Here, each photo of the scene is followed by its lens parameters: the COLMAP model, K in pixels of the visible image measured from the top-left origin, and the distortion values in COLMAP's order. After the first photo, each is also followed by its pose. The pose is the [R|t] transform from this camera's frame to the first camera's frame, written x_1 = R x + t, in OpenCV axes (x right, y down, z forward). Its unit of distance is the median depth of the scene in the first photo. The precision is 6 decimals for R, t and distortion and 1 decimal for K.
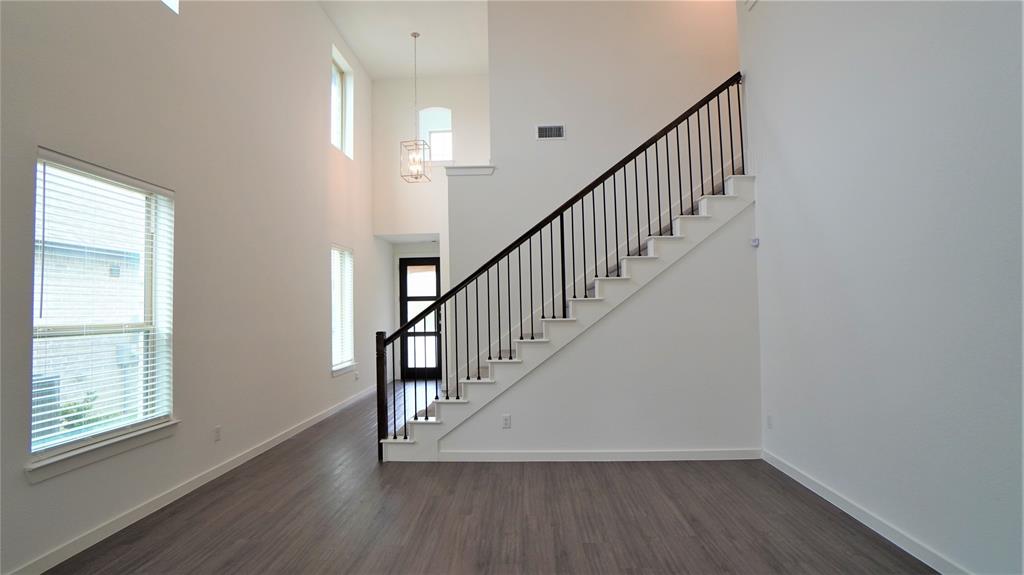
lens RADIAL K [[489.1, 0, 507.4], [0, 489.1, 287.0], [0, 0, 1]] dist [-0.067384, 0.025823]
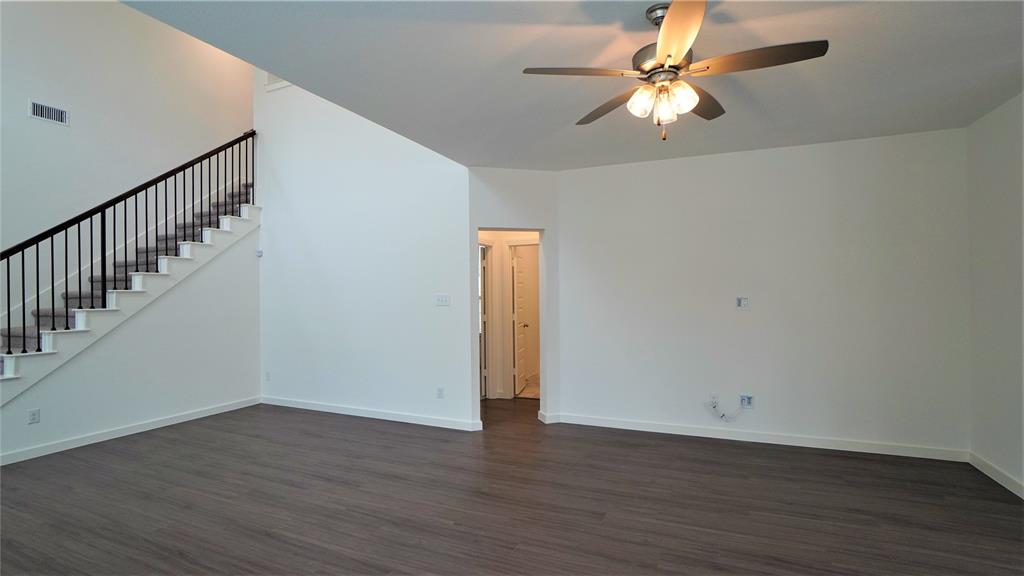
lens RADIAL K [[489.1, 0, 507.4], [0, 489.1, 287.5], [0, 0, 1]] dist [-0.067384, 0.025823]
pose [[0.361152, 0.022286, 0.932241, -0.528471], [-0.031553, 0.999434, -0.011669, 0.001904], [-0.931973, -0.025201, 0.361651, -0.202674]]
